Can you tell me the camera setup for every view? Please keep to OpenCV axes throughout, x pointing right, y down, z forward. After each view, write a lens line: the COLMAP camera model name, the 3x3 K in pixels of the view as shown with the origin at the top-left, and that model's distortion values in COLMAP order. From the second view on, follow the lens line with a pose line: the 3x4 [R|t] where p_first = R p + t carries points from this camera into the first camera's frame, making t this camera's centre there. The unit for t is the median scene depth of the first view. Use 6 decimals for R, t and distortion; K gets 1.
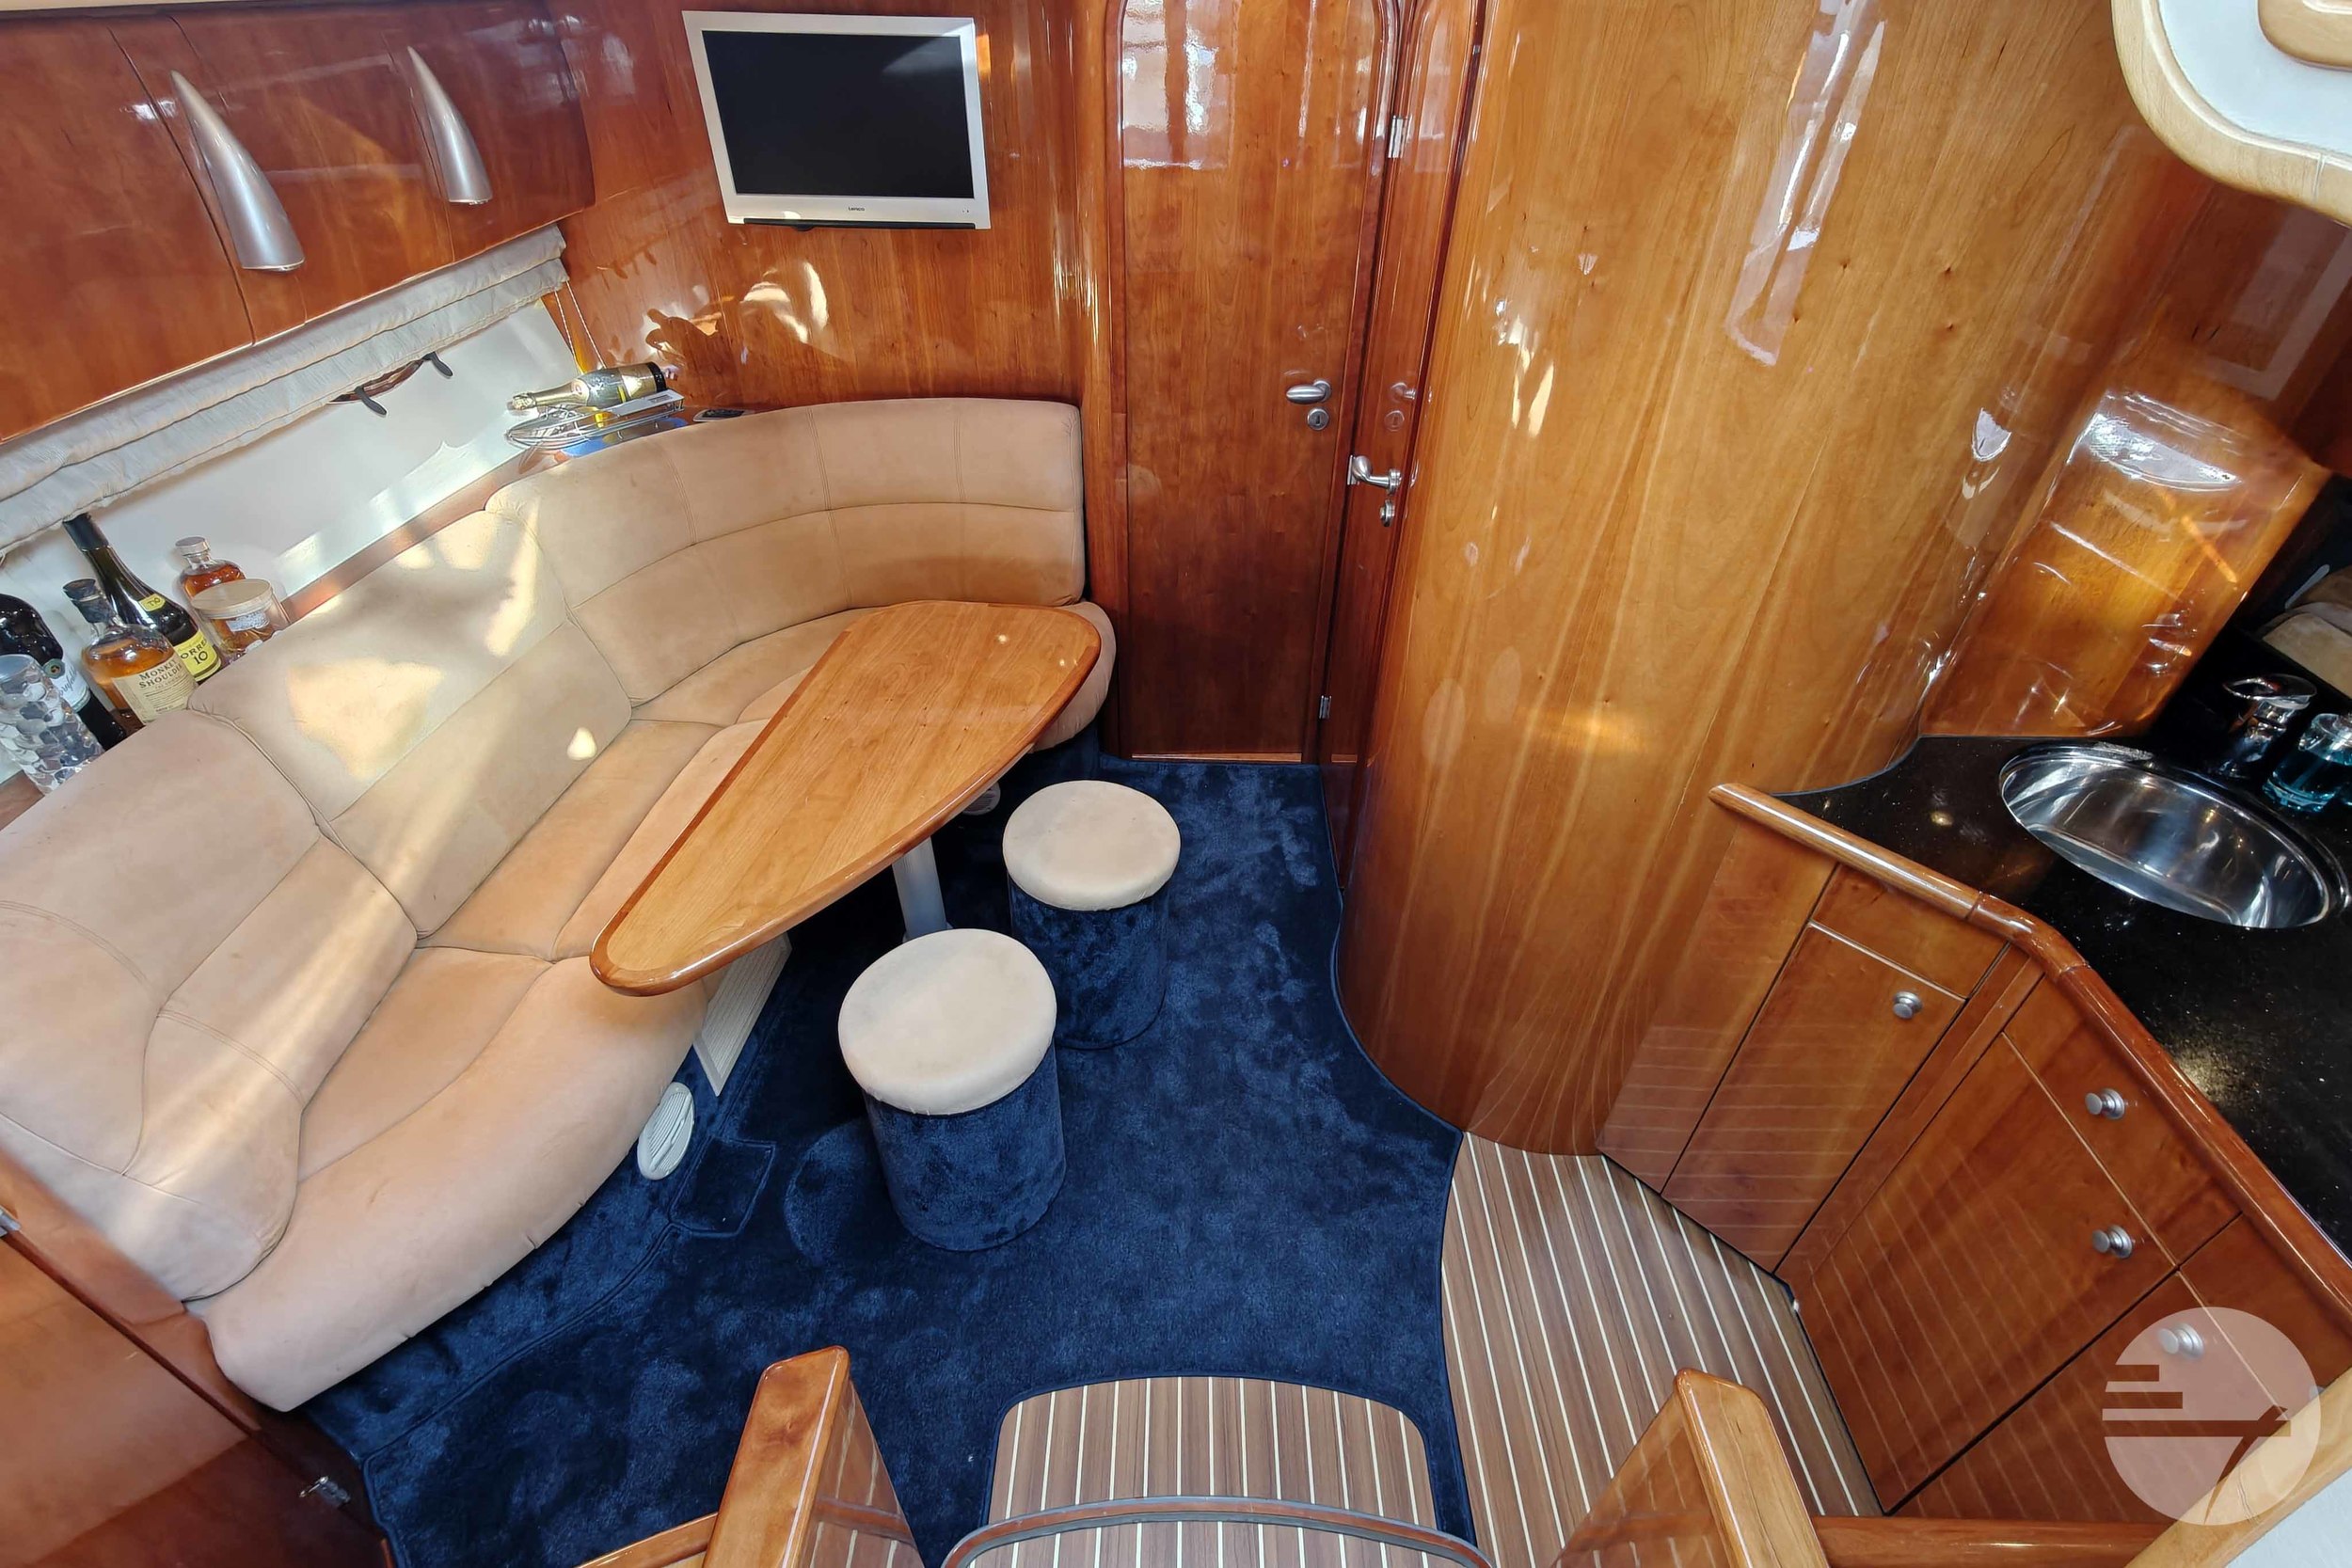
lens RADIAL K [[1059.0, 0, 1176.3], [0, 1059.0, 769.1], [0, 0, 1]] dist [0.003082, 0.000673]
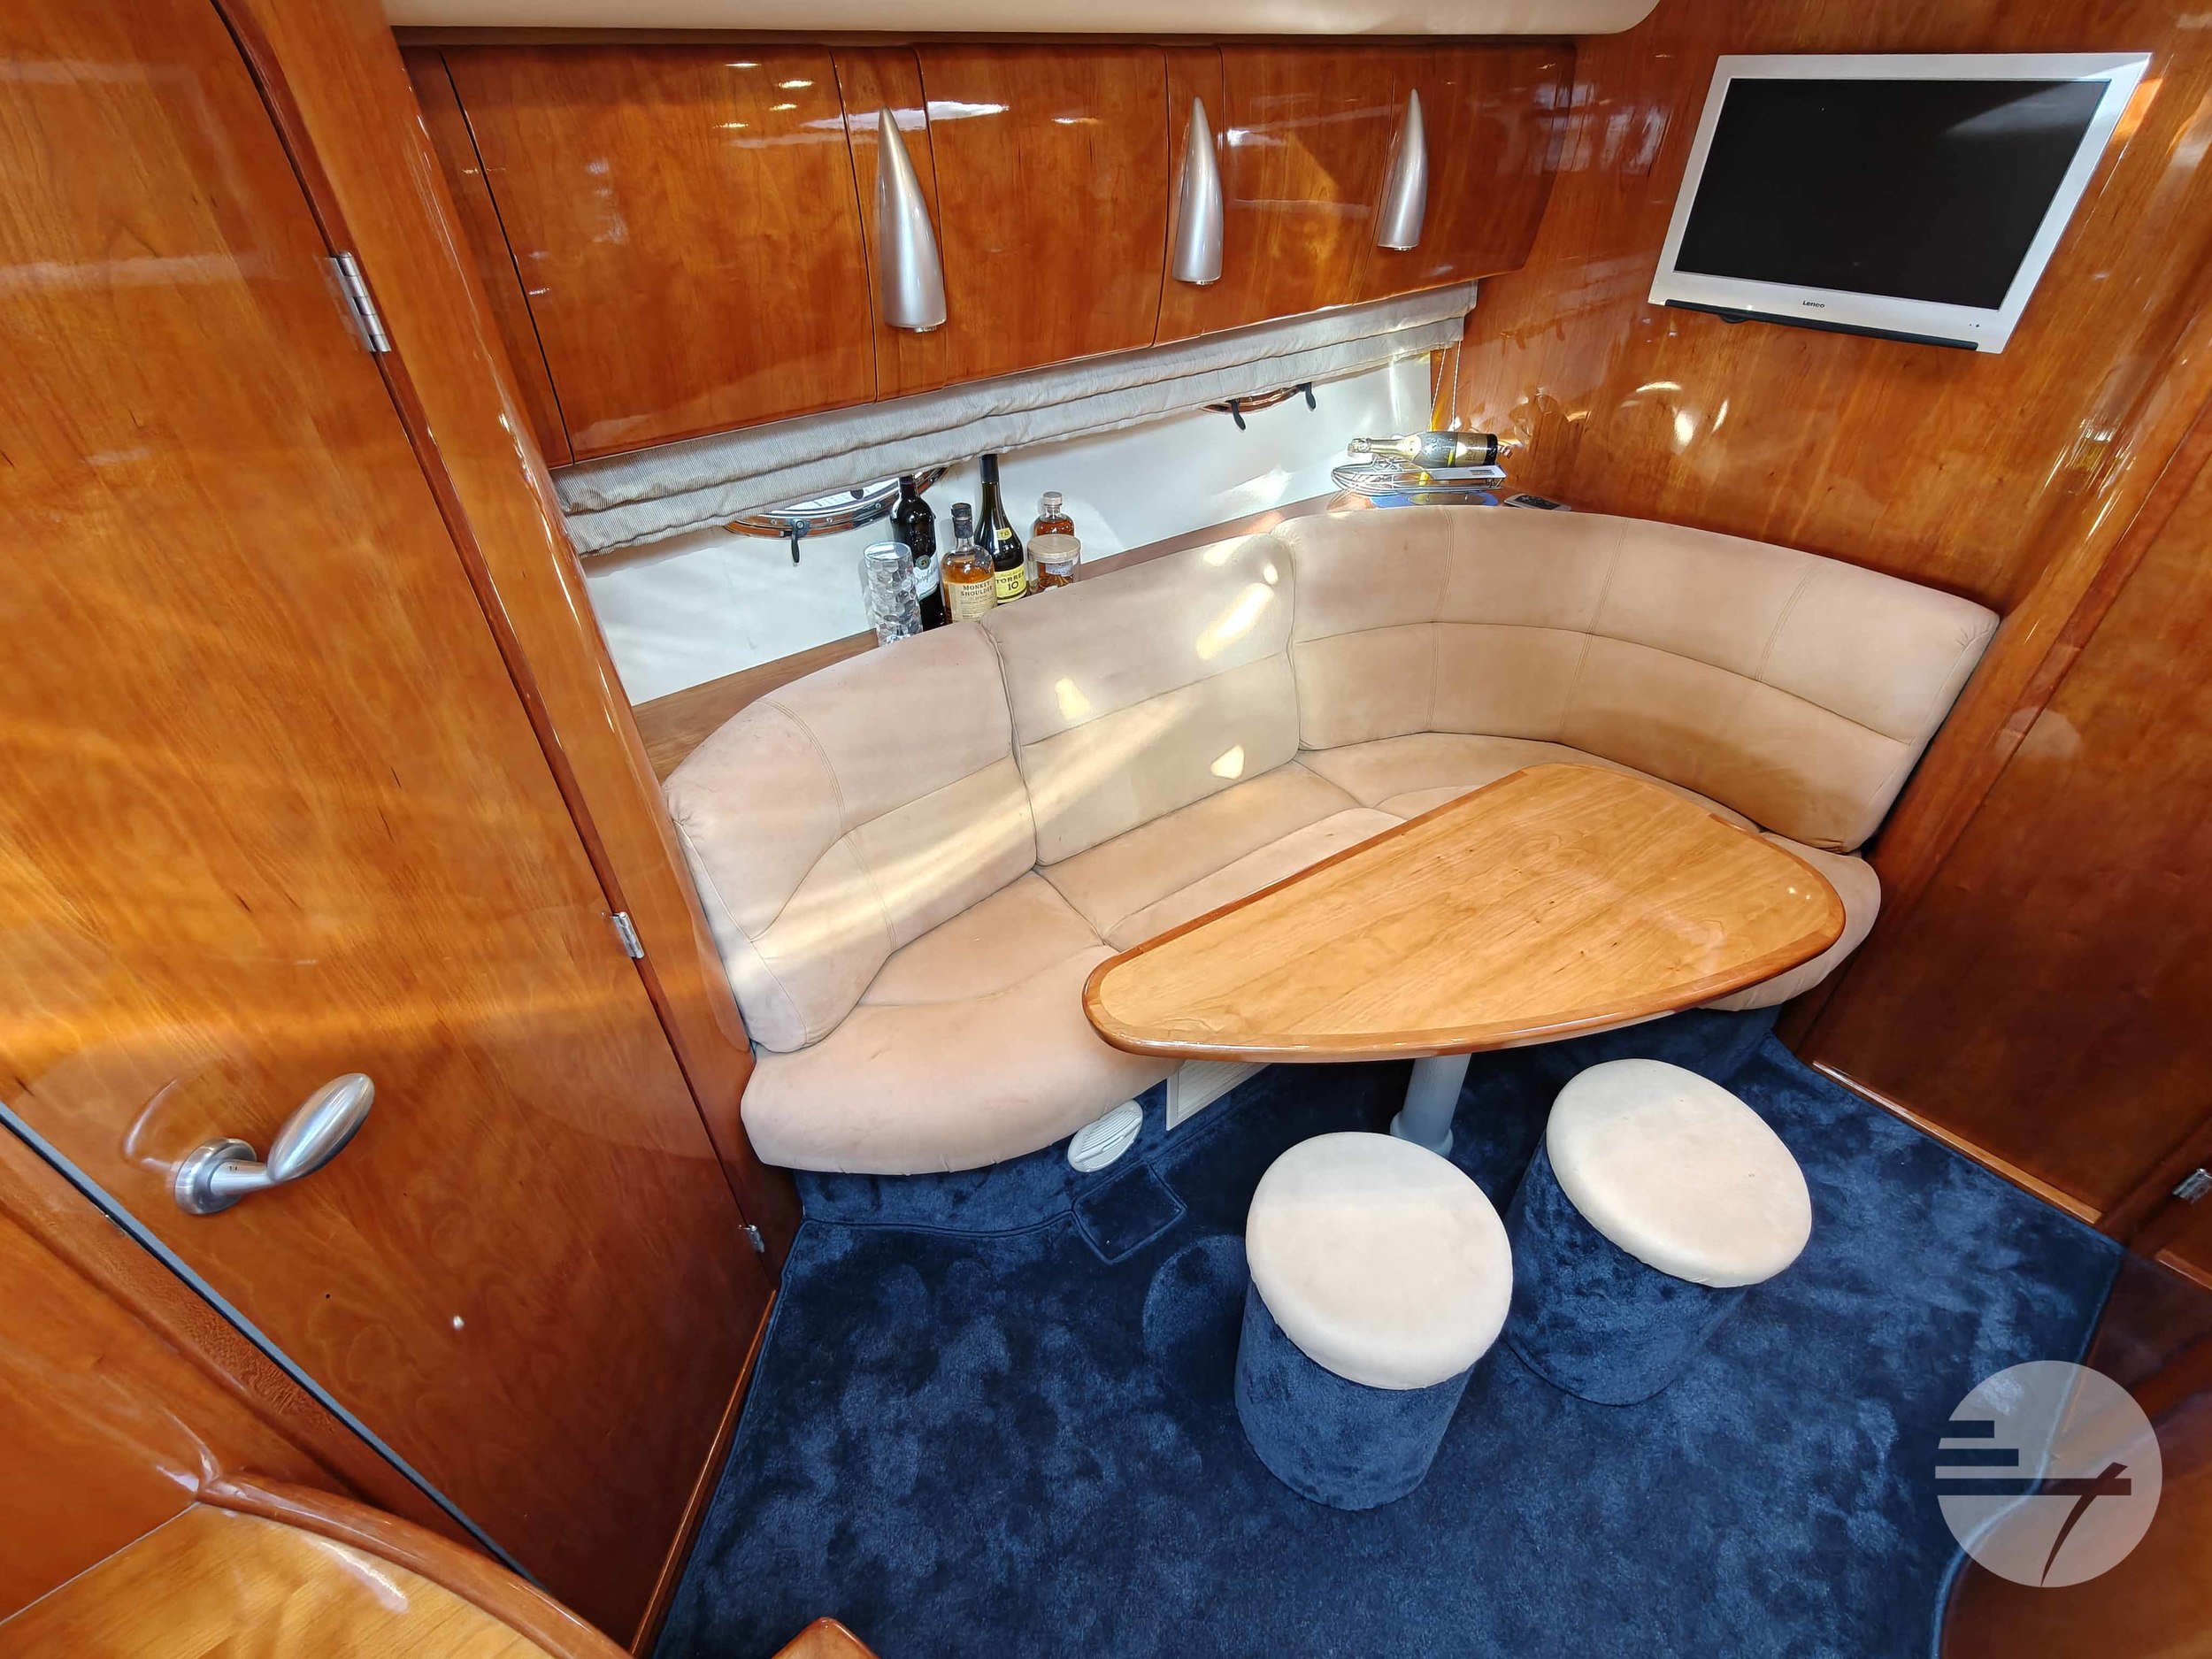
lens RADIAL K [[992.2, 0, 1110.3], [0, 992.2, 824.2], [0, 0, 1]] dist [0.003430, -0.000574]
pose [[0.655611, 0.443506, -0.611127, -0.017748], [-0.444398, 0.880953, 0.162578, -0.073008], [0.610479, 0.164996, 0.774656, 0.168891]]
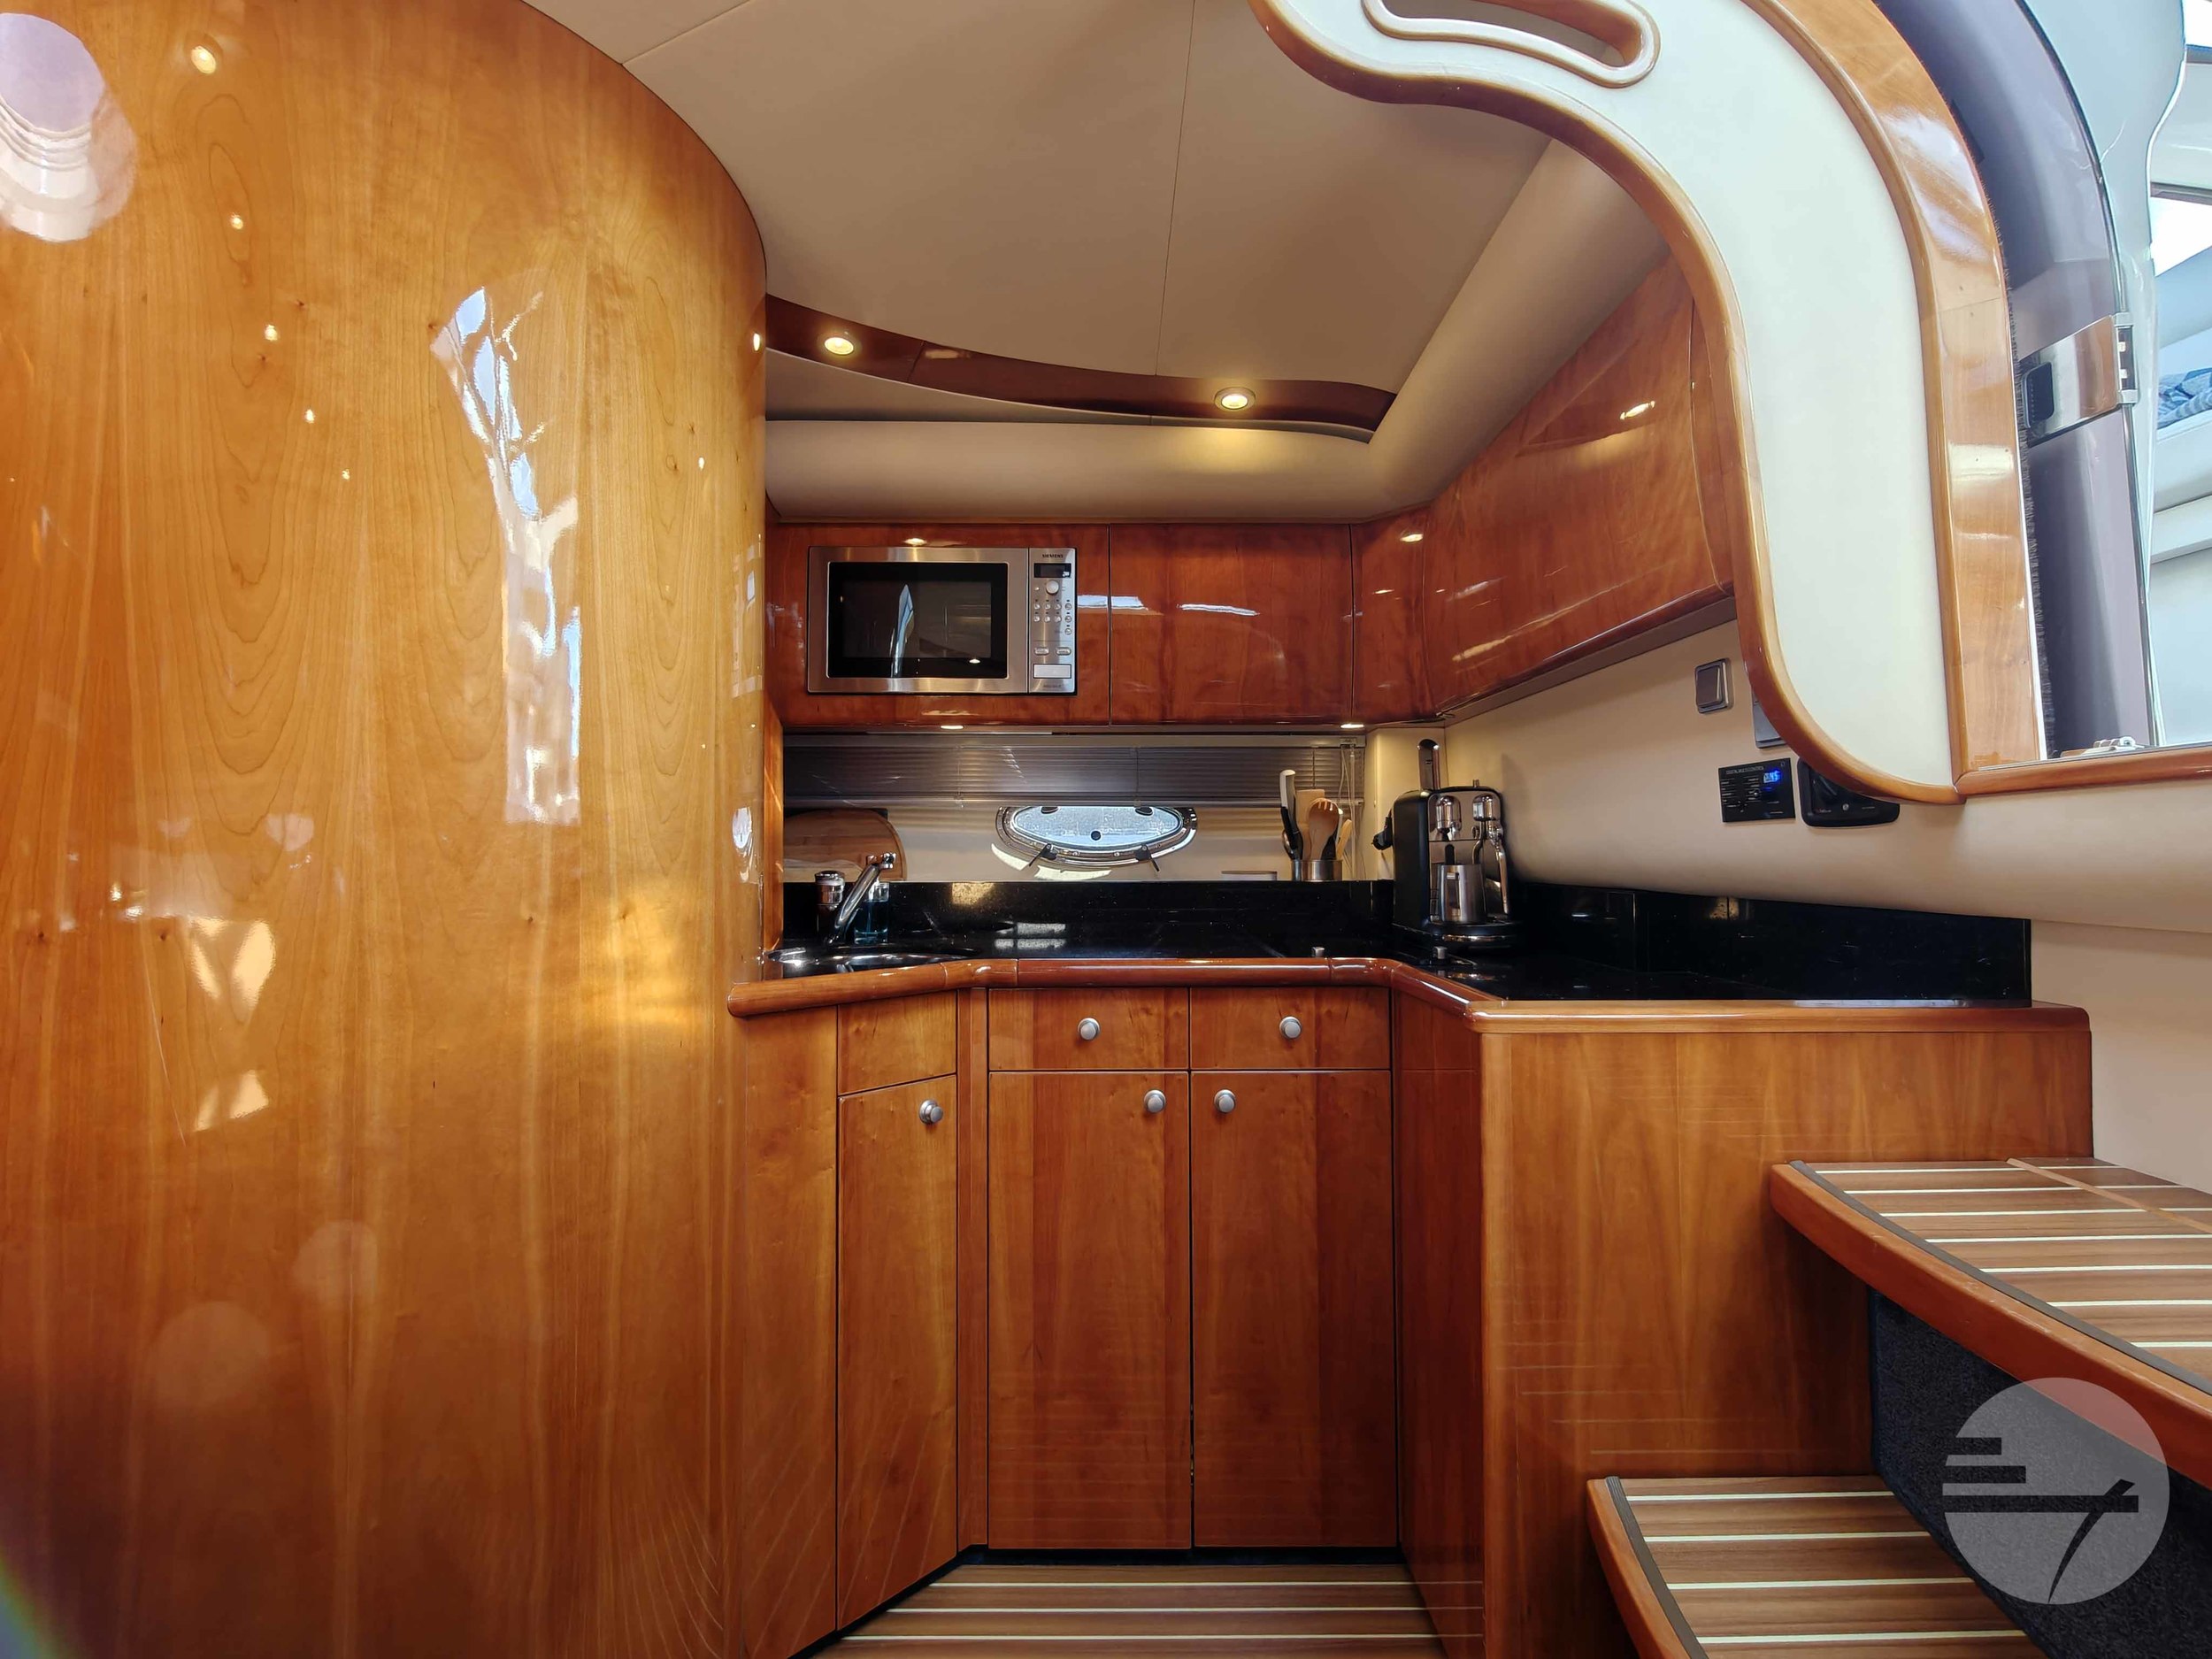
lens RADIAL K [[1007.6, 0, 1131.8], [0, 1007.6, 813.3], [0, 0, 1]] dist [0.002061, -0.000146]
pose [[-0.038908, 0.020383, 0.999035, -0.228122], [0.612731, 0.790254, 0.007740, 0.064932], [-0.789333, 0.612440, -0.043236, 0.457483]]
